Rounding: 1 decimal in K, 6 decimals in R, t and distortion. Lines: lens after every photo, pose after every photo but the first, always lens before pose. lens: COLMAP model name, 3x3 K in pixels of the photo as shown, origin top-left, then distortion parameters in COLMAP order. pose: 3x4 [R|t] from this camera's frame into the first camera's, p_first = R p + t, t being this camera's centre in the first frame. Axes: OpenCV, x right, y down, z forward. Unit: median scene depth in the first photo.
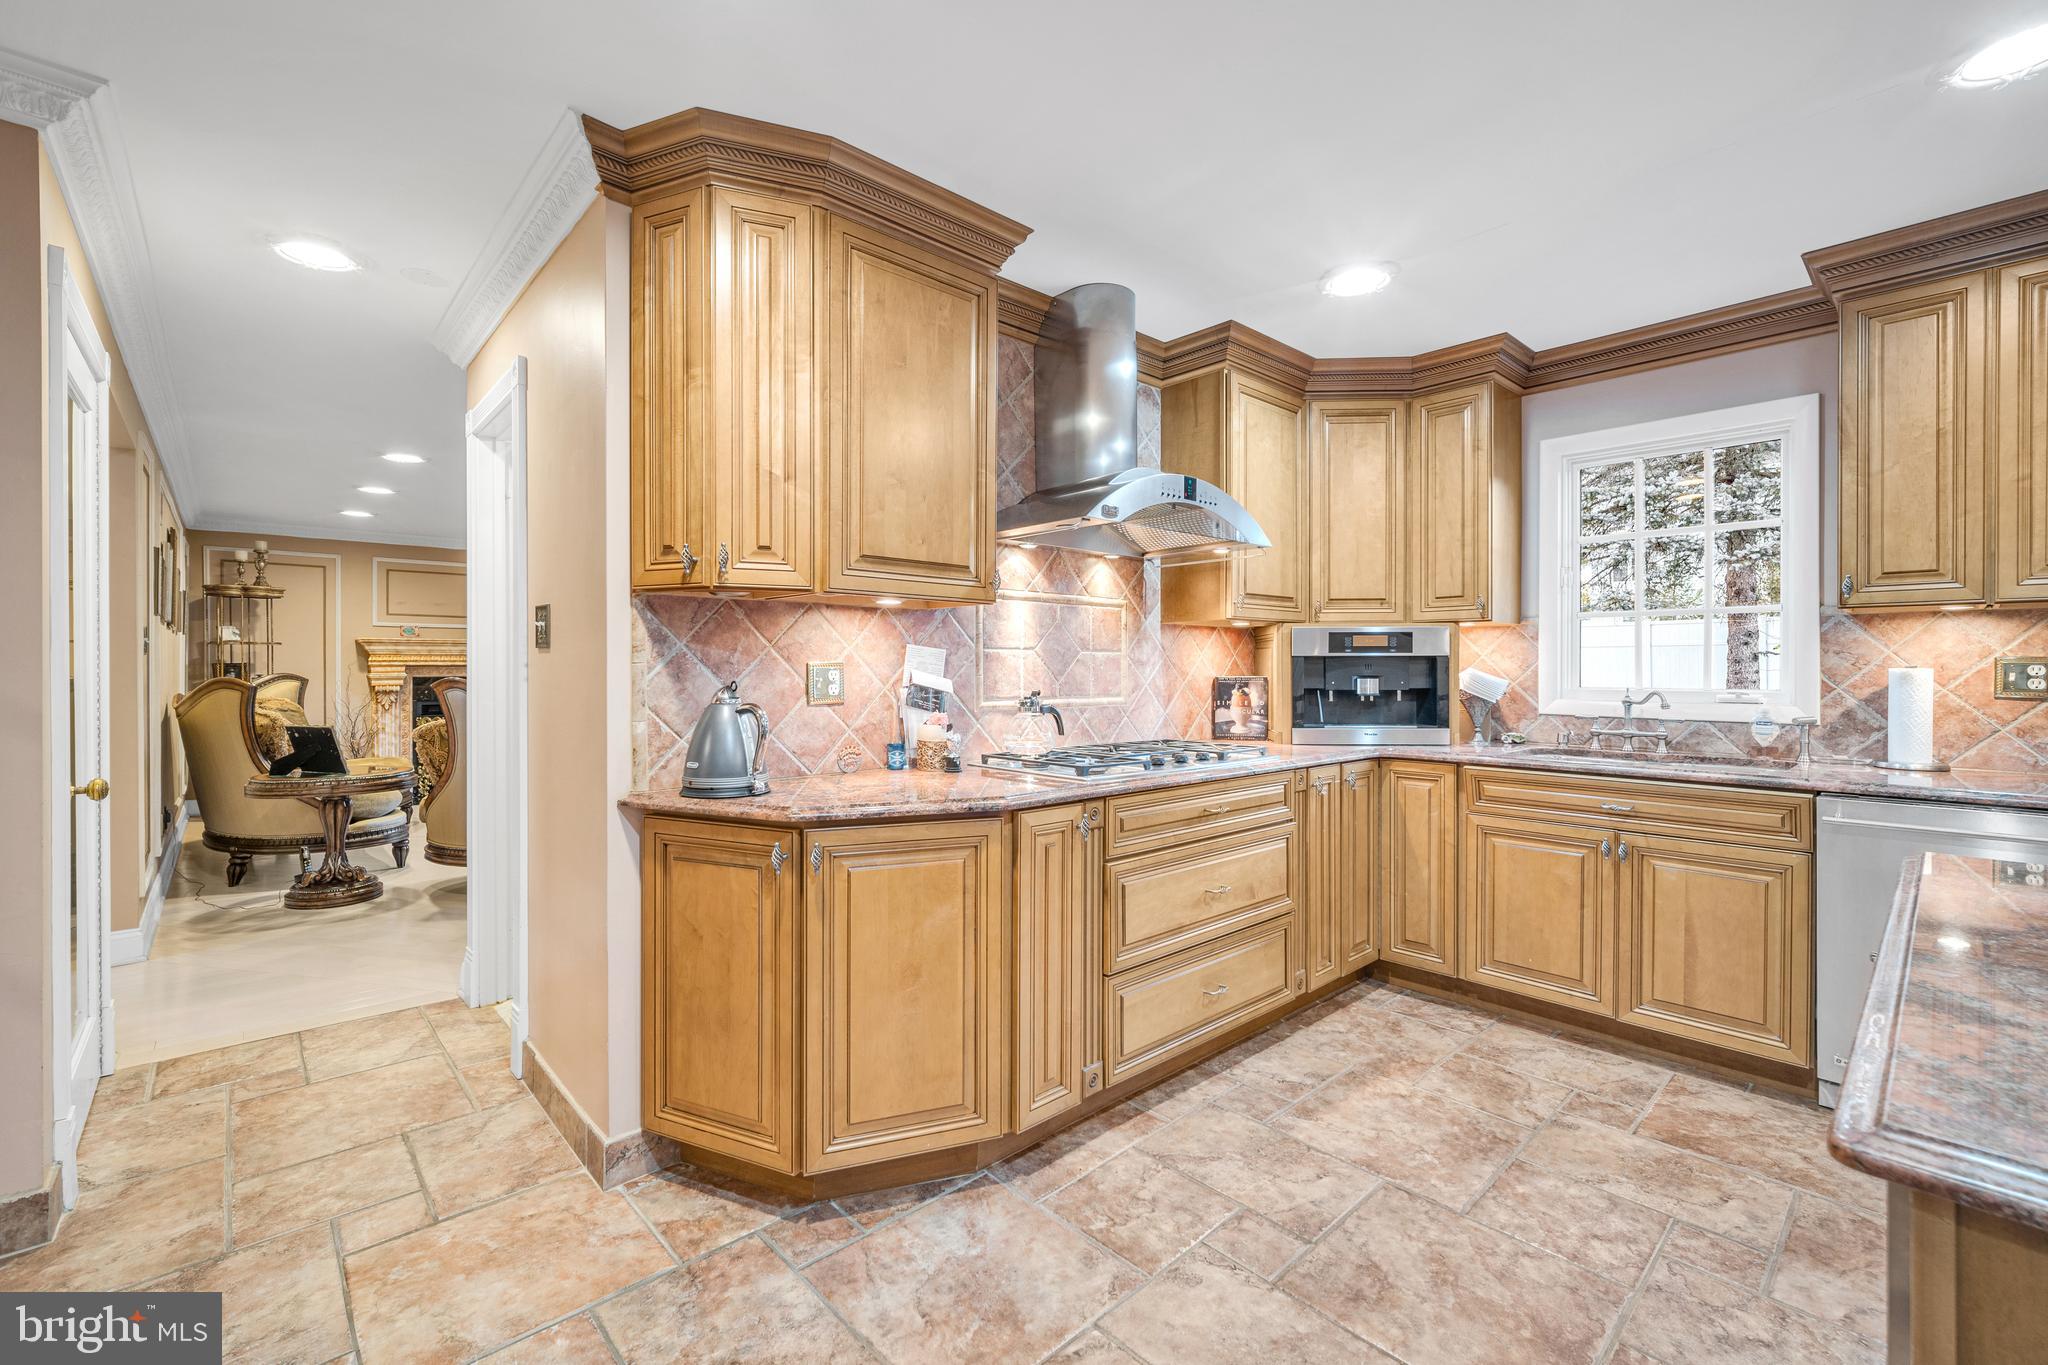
lens RADIAL K [[867.3, 0, 1024.2], [0, 867.3, 670.5], [0, 0, 1]] dist [-0.000853, 0.000475]
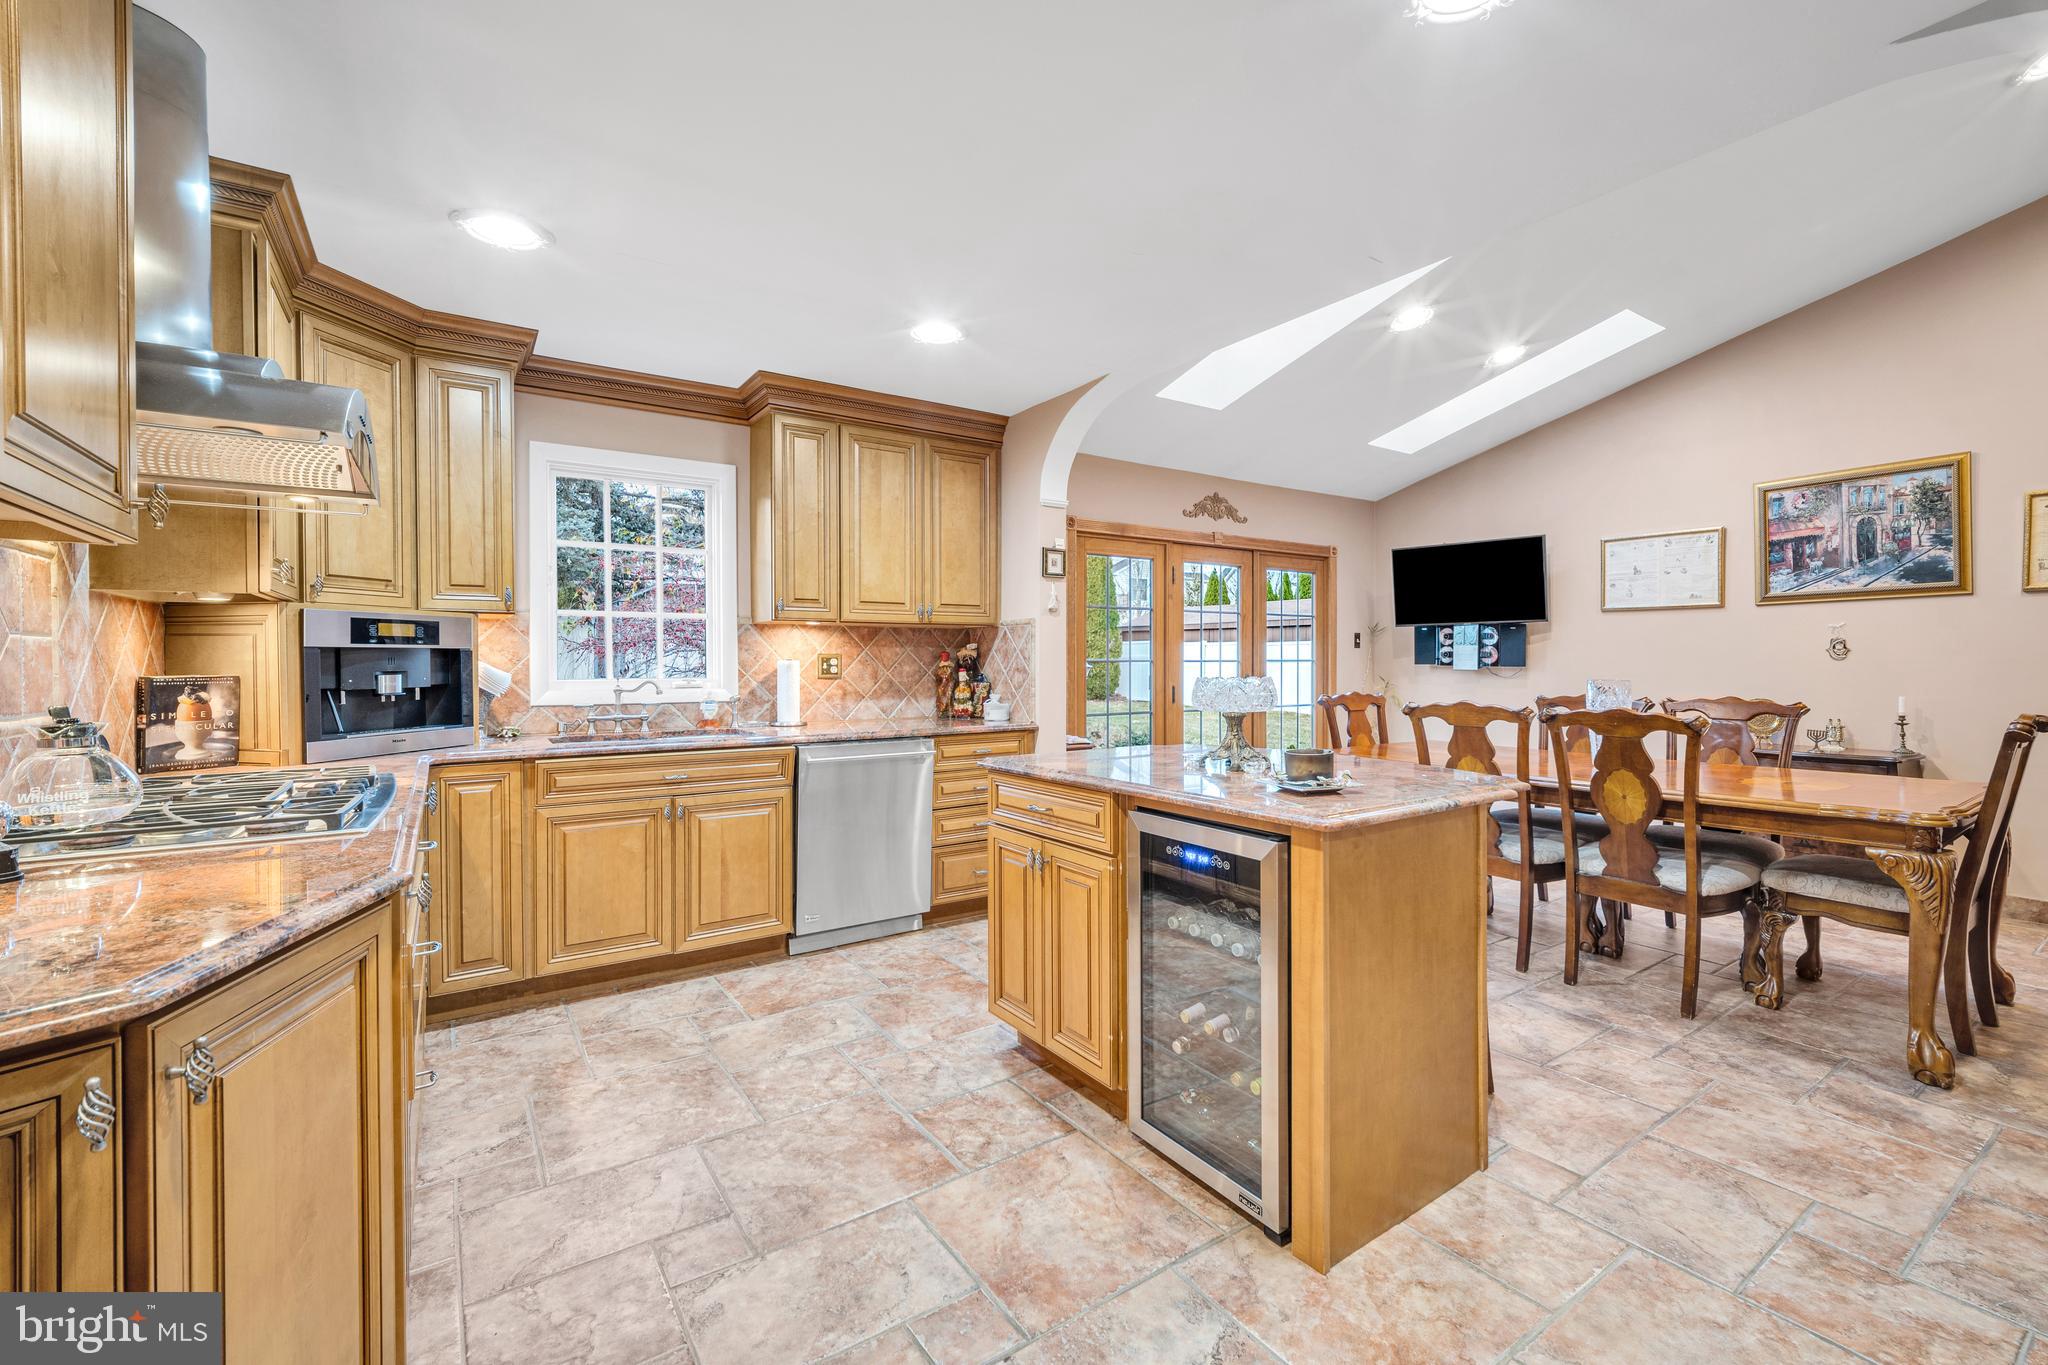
lens RADIAL K [[872.1, 0, 1040.4], [0, 872.1, 668.5], [0, 0, 1]] dist [-0.001659, -0.000244]
pose [[0.138236, -0.012260, 0.990323, -0.387322], [0.005296, 0.999918, 0.011640, -0.003677], [-0.990385, 0.003635, 0.138289, 0.288604]]
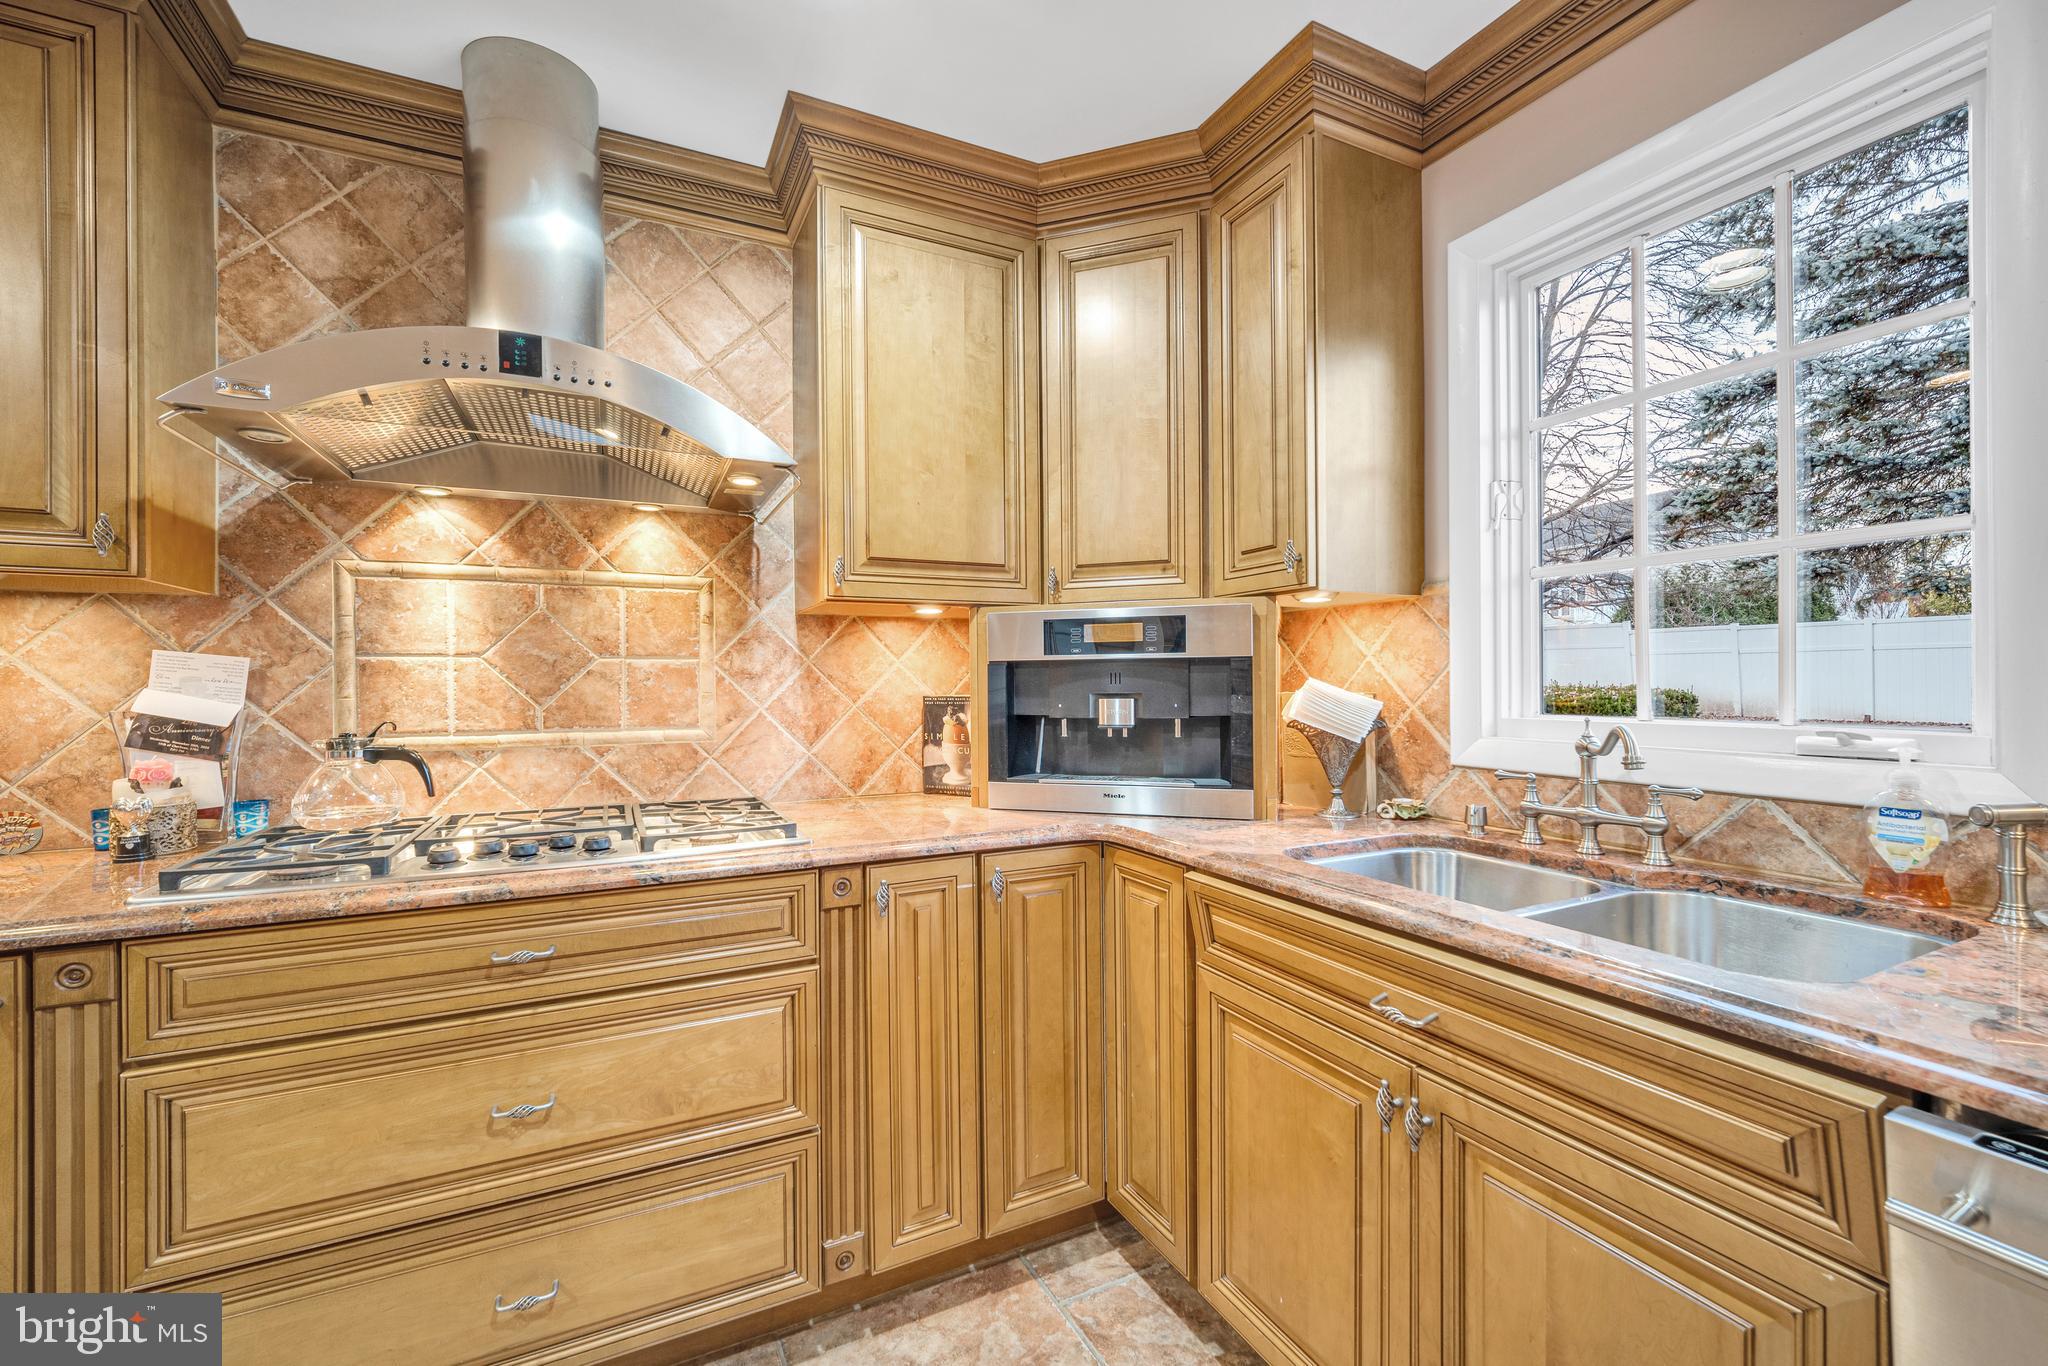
lens RADIAL K [[839.6, 0, 1024.0], [0, 839.6, 683.0], [0, 0, 1]] dist [-0.000210, 0.000029]
pose [[0.961754, -0.007112, -0.273824, 0.541384], [0.006900, 0.999975, -0.001738, -0.000577], [0.273829, -0.000218, 0.961778, 0.492386]]
